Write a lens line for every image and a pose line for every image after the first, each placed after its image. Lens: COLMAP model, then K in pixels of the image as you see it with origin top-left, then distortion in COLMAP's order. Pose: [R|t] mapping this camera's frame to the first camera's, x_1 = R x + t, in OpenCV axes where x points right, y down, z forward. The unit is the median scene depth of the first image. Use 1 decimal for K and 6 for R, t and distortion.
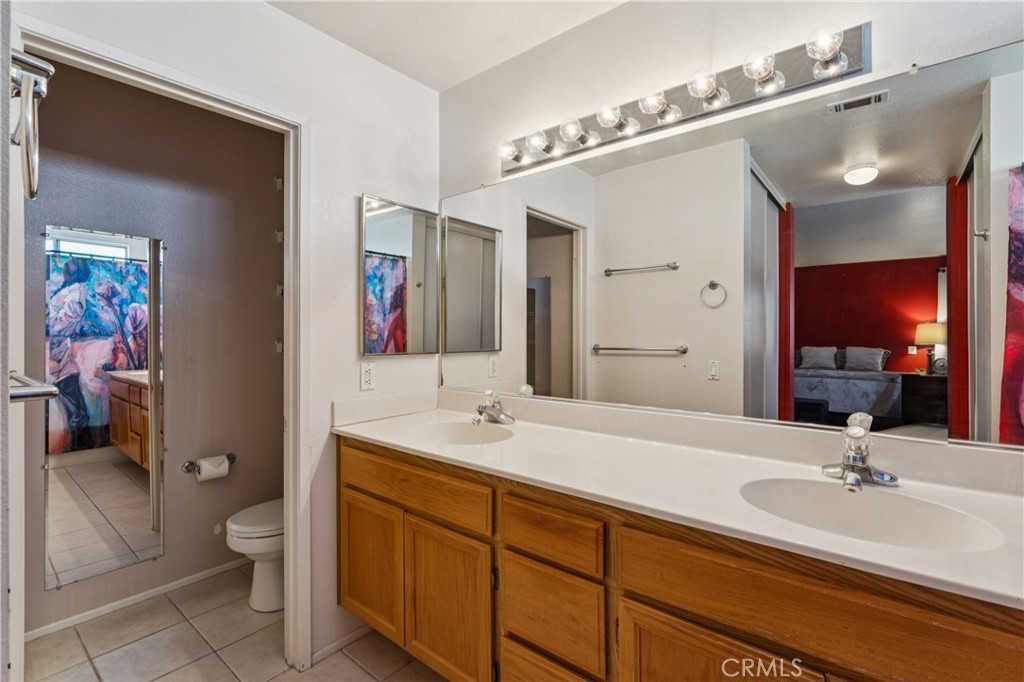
lens RADIAL K [[466.3, 0, 513.4], [0, 466.3, 334.0], [0, 0, 1]] dist [0.001096, 0.000344]
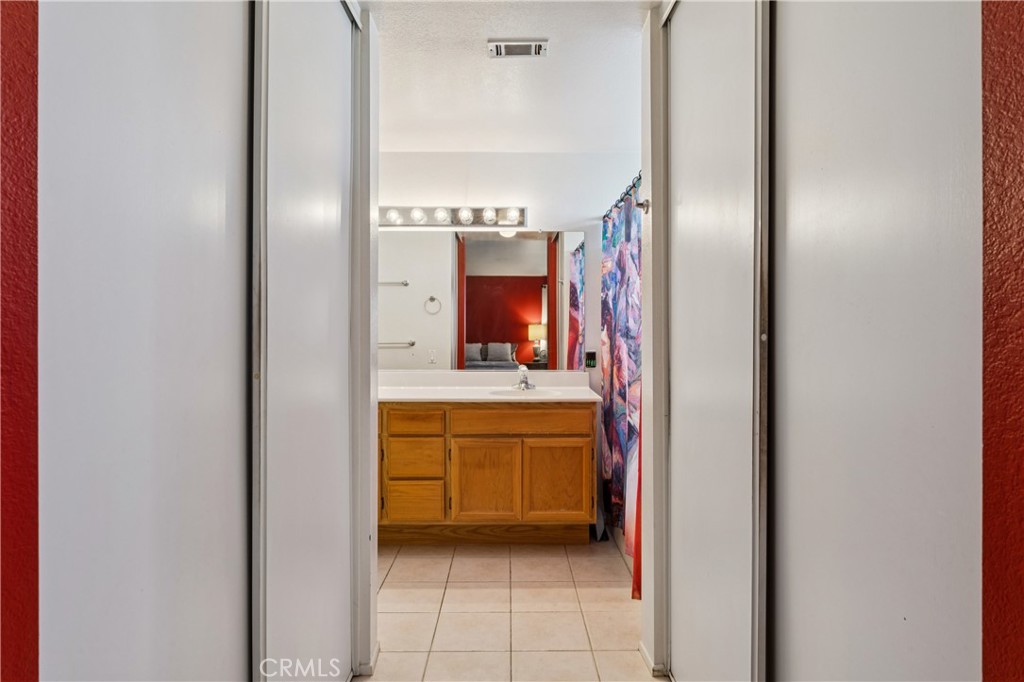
lens RADIAL K [[594.0, 0, 511.8], [0, 594.0, 338.4], [0, 0, 1]] dist [-0.000030, -0.000002]
pose [[0.769997, -0.005289, 0.638026, -0.547085], [-0.000156, 0.999964, 0.008478, 0.003975], [-0.638048, -0.006628, 0.769968, -0.576699]]
